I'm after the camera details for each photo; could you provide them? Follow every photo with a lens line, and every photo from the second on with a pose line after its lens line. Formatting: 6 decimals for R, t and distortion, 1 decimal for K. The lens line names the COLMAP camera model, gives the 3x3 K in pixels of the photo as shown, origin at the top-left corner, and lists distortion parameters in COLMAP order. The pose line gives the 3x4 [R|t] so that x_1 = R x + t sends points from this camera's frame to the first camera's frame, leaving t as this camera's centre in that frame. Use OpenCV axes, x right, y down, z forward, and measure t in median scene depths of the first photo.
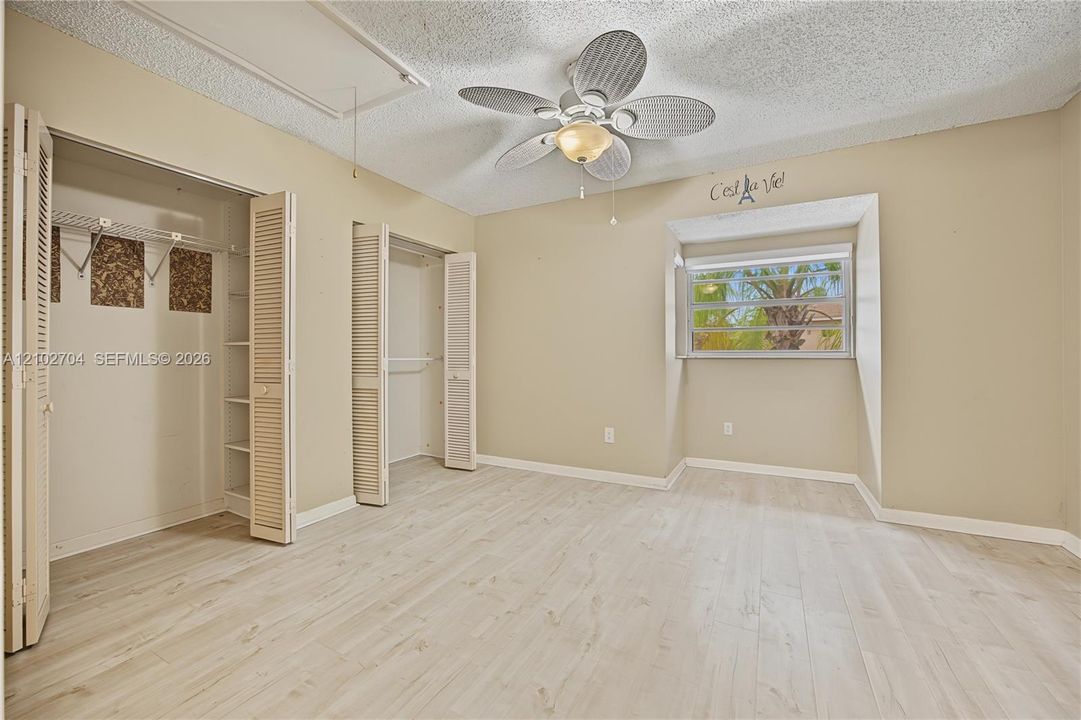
lens RADIAL K [[439.7, 0, 543.3], [0, 439.7, 355.6], [0, 0, 1]] dist [0.000178, 0.000147]
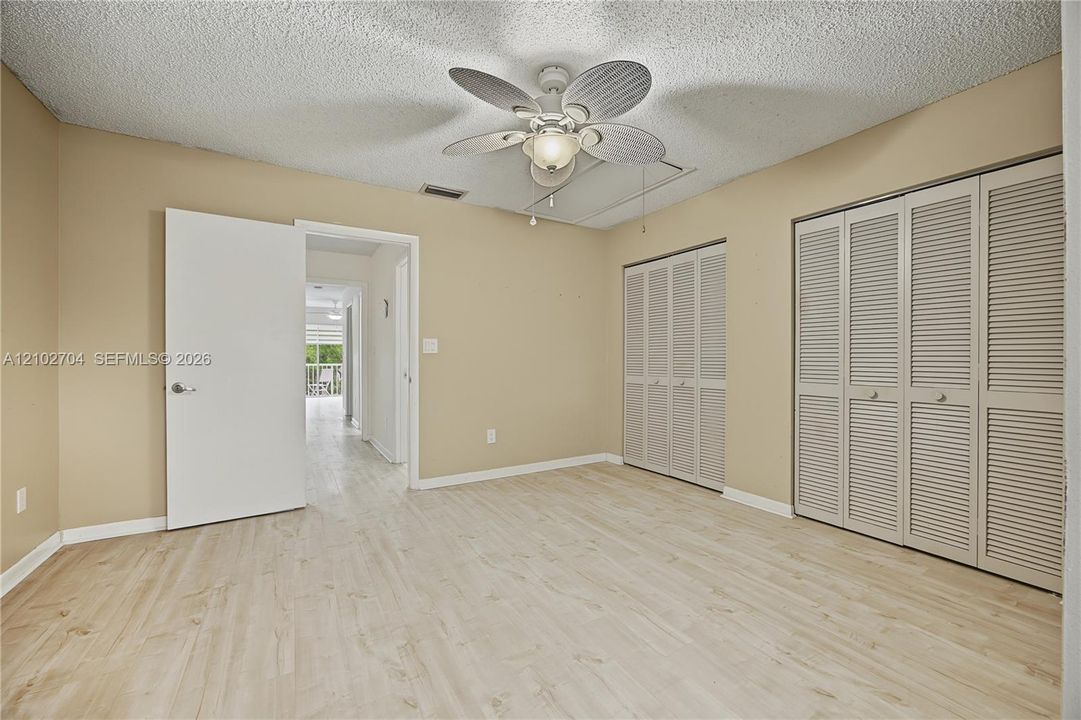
lens RADIAL K [[439.7, 0, 543.3], [0, 439.7, 359.0], [0, 0, 1]] dist [0.000178, 0.000147]
pose [[-0.532584, 0.004021, -0.846368, 0.758682], [0.000220, 0.999989, 0.004612, -0.006686], [0.846377, 0.002270, -0.532579, 1.202057]]
